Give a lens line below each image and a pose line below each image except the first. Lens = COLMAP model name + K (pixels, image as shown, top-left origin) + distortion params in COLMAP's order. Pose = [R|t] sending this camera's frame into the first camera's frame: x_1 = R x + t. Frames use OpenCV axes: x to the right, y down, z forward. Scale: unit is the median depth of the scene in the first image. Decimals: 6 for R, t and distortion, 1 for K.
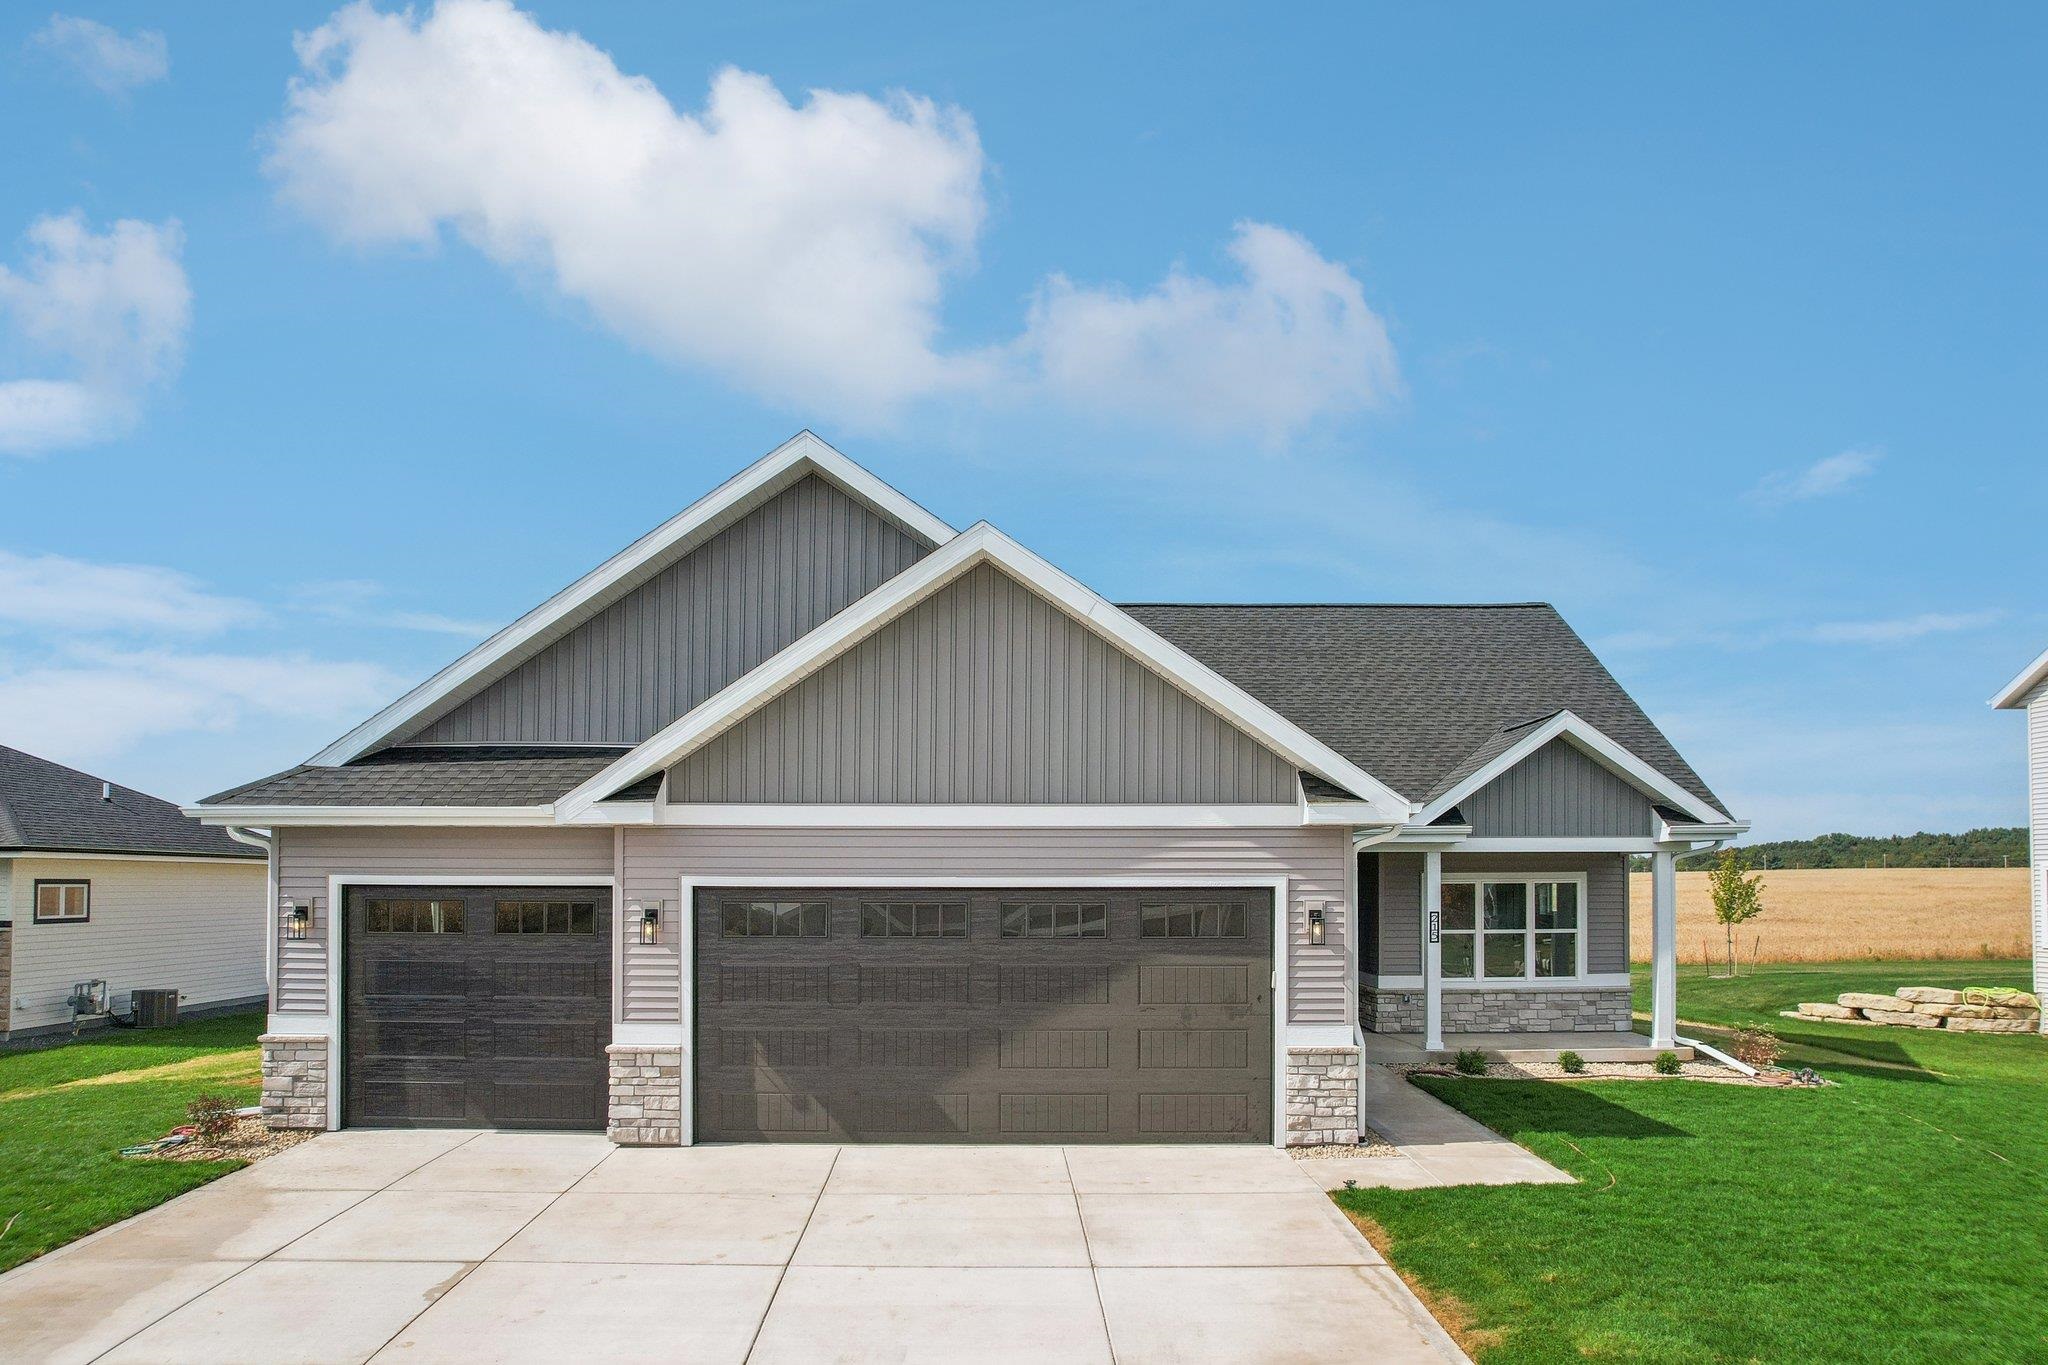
lens RADIAL K [[1376.6, 0, 1056.9], [0, 1376.6, 740.8], [0, 0, 1]] dist [-0.054890, 0.012354]
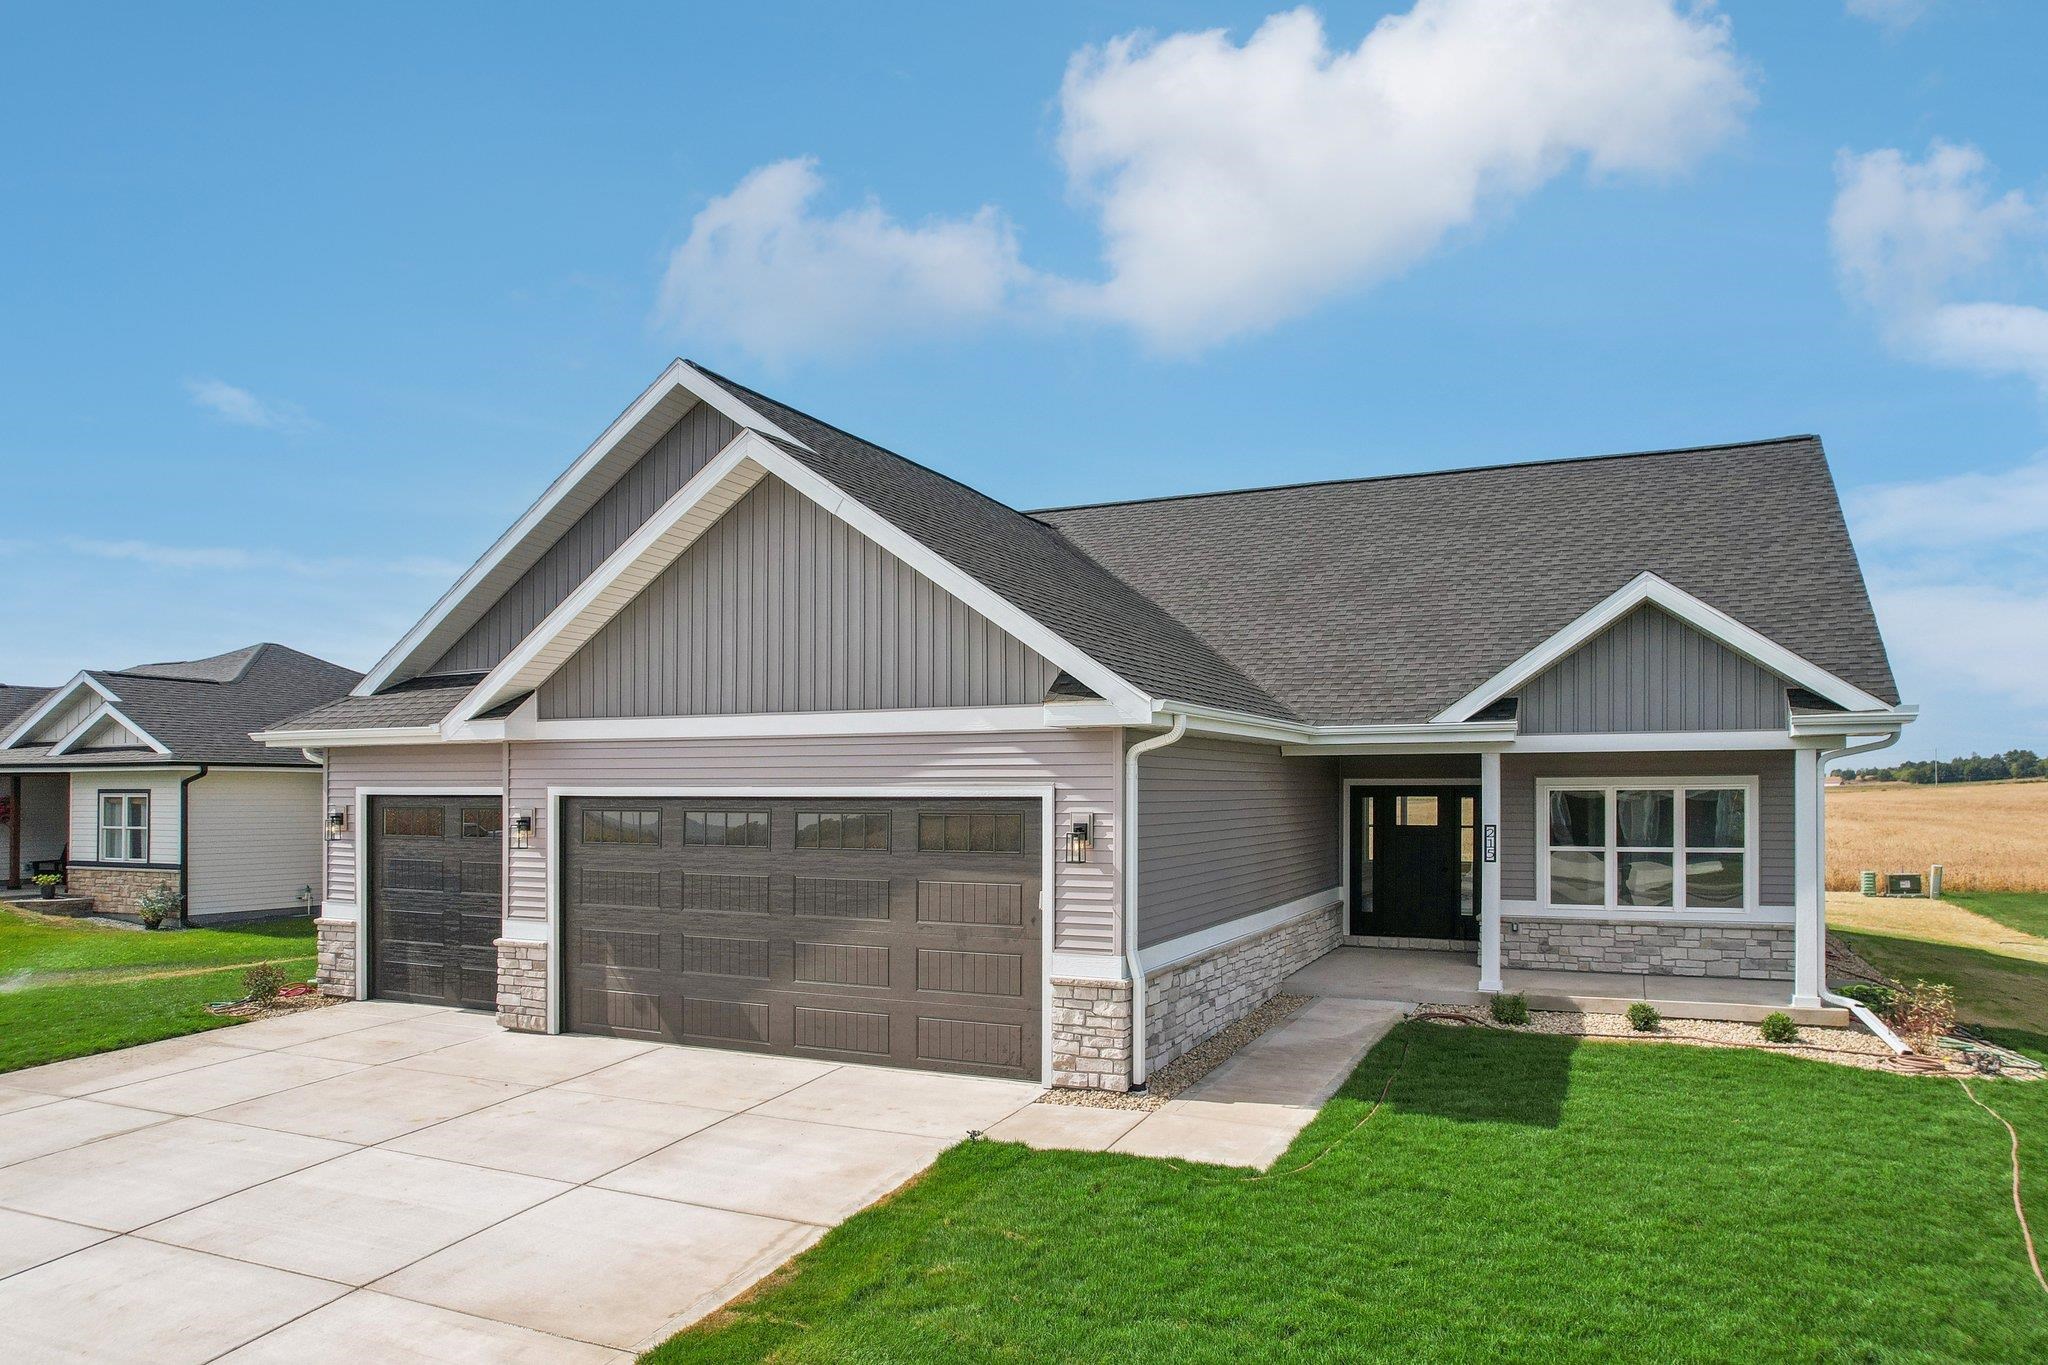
lens RADIAL K [[1376.6, 0, 1027.6], [0, 1376.6, 696.7], [0, 0, 1]] dist [-0.054890, 0.012354]
pose [[0.898883, -0.031066, -0.437087, 0.539771], [0.047862, 0.998476, 0.027463, 0.016017], [0.435568, -0.045606, 0.899000, 0.194813]]
